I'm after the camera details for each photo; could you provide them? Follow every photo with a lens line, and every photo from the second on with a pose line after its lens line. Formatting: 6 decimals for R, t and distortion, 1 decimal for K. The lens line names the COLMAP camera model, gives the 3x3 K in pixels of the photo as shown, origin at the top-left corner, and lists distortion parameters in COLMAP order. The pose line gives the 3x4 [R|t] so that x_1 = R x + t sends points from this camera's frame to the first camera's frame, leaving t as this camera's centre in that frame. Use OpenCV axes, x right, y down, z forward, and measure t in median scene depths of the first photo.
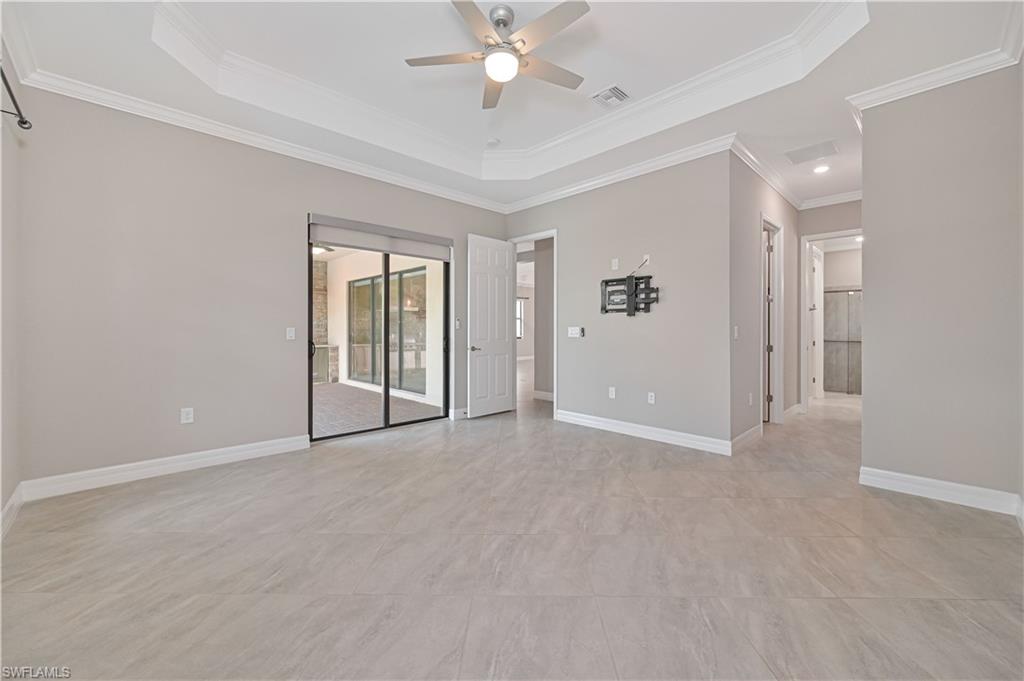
lens RADIAL K [[413.9, 0, 511.4], [0, 413.9, 332.2], [0, 0, 1]] dist [0.000782, 0.000237]
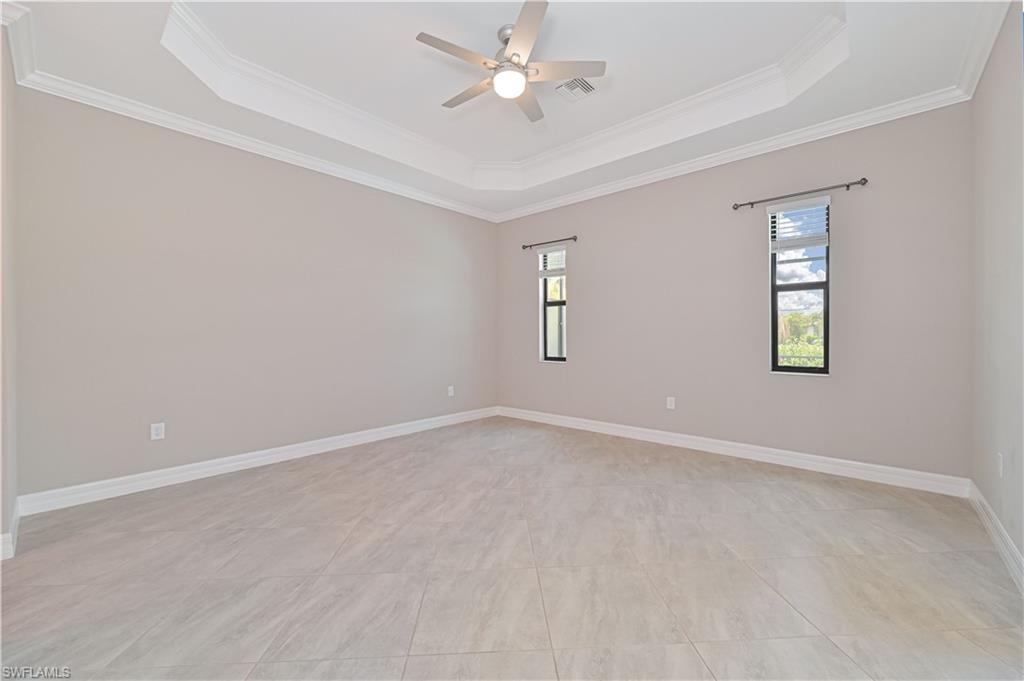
lens RADIAL K [[405.8, 0, 516.4], [0, 405.8, 339.4], [0, 0, 1]] dist [-0.000076, -0.000032]
pose [[-0.996971, 0.006483, -0.077510, 0.038736], [0.005290, 0.999865, 0.015588, -0.014065], [0.077600, 0.015131, -0.996870, 1.970860]]
